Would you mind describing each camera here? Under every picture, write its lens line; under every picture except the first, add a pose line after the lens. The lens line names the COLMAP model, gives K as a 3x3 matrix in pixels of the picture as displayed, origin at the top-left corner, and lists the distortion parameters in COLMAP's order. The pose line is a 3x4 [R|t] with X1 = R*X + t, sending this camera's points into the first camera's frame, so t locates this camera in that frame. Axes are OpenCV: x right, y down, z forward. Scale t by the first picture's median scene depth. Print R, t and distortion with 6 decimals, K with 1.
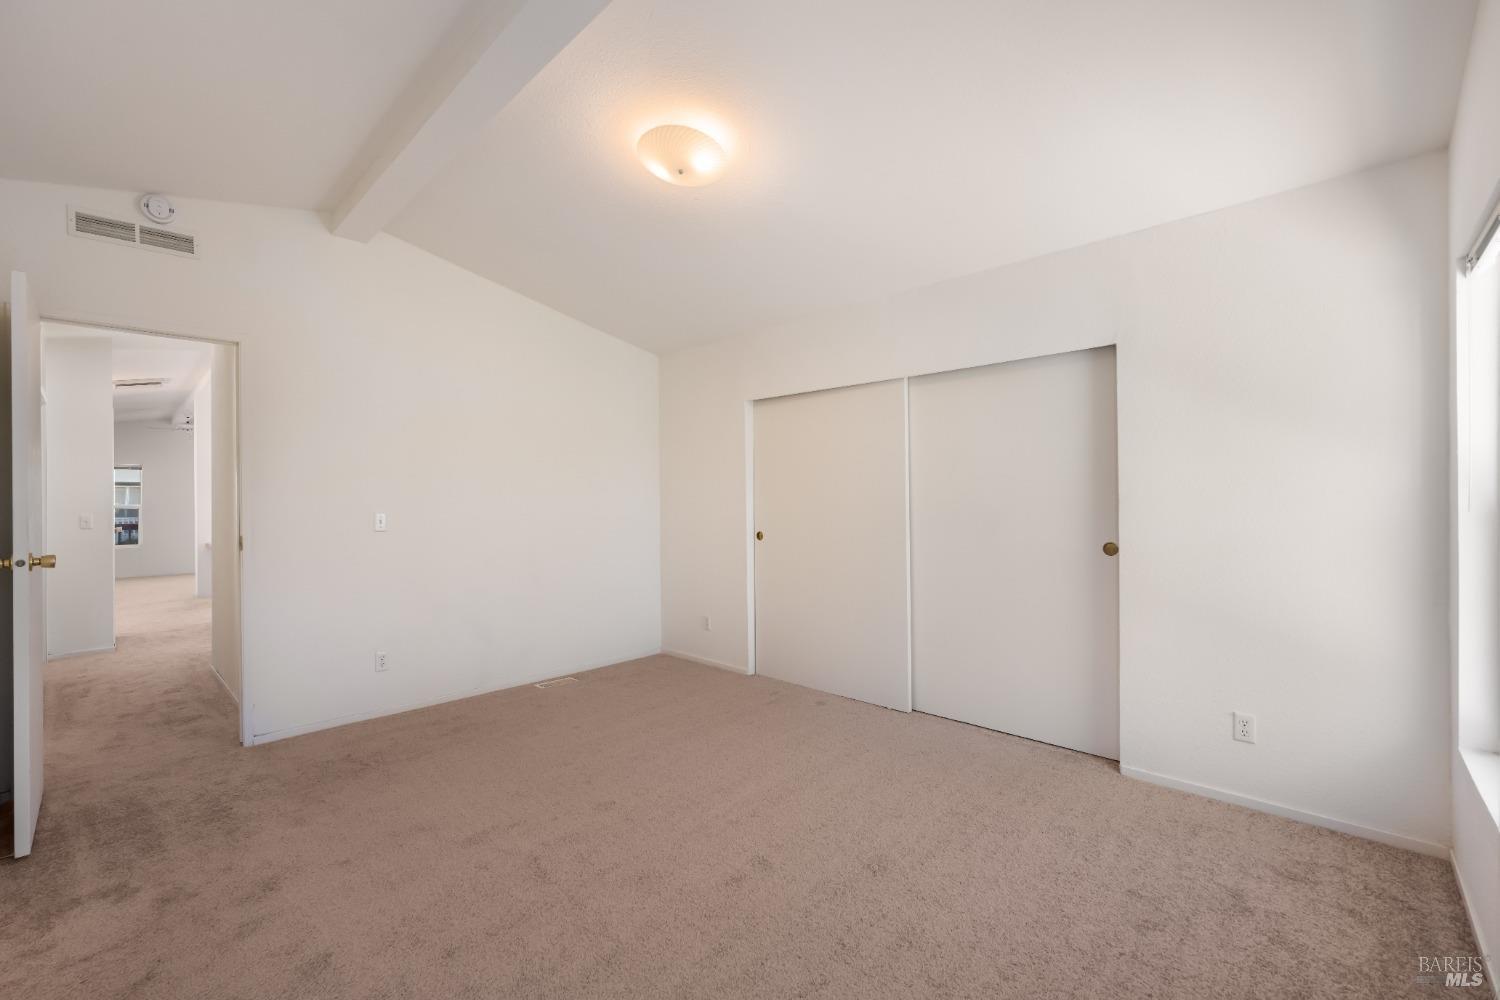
lens RADIAL K [[626.7, 0, 750.0], [0, 626.7, 500.0], [0, 0, 1]] dist [-0.003091, -0.000238]
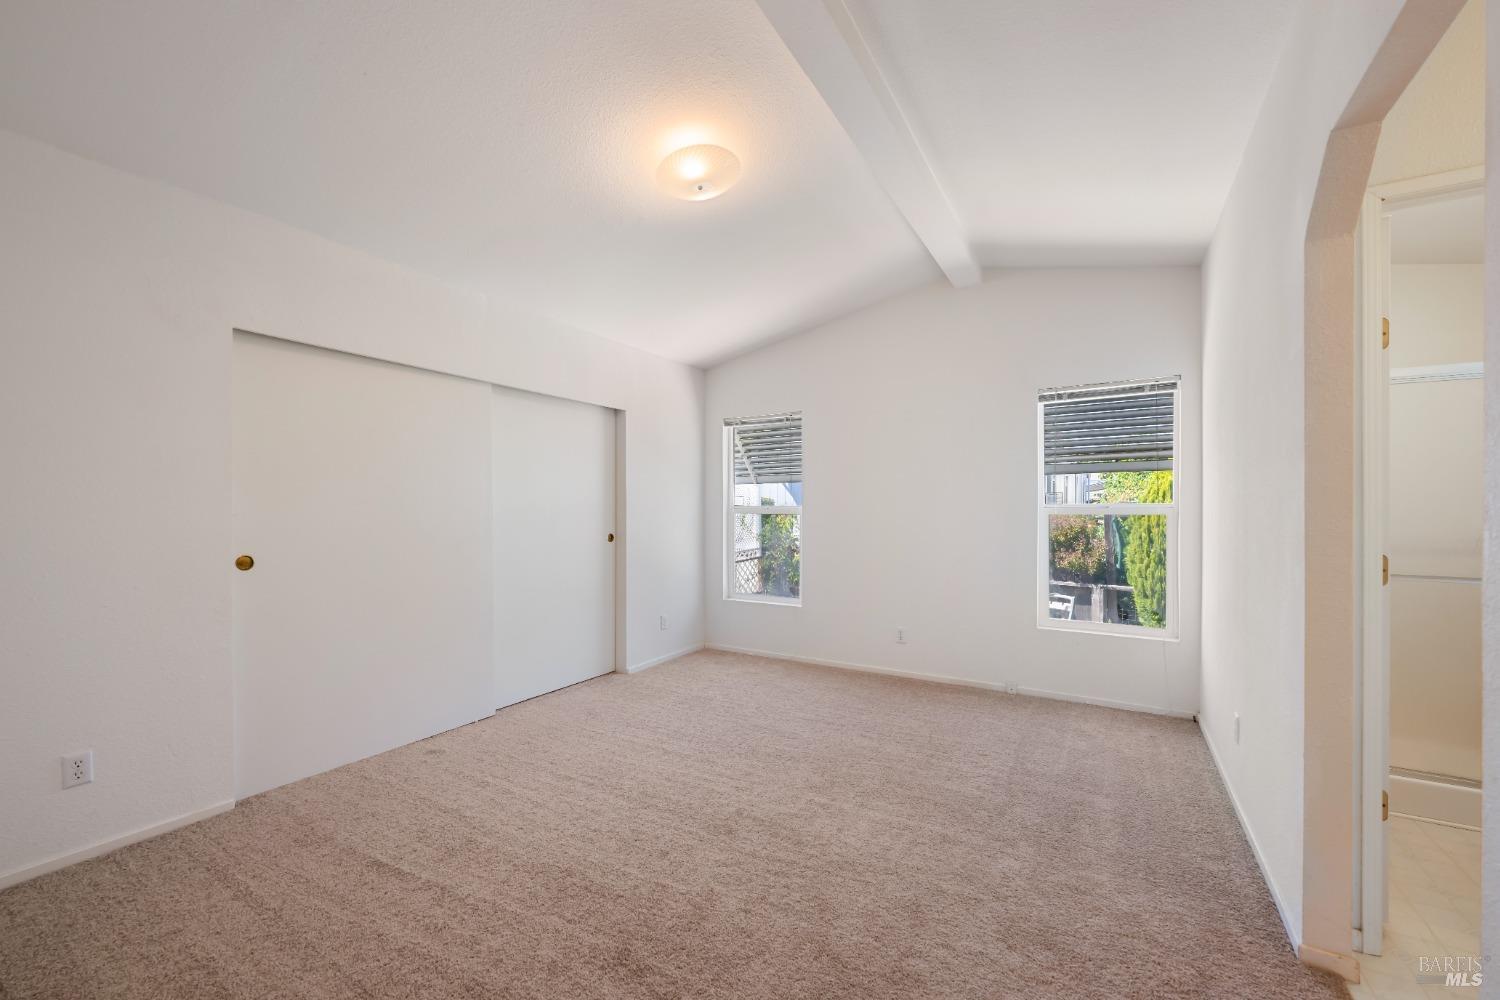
lens RADIAL K [[598.0, 0, 751.4], [0, 598.0, 509.4], [0, 0, 1]] dist [0.000857, 0.000168]
pose [[-0.226665, 0.007505, 0.973944, -0.646919], [0.002624, 0.999971, -0.007095, 0.013340], [-0.973969, 0.000948, -0.226678, 0.672675]]
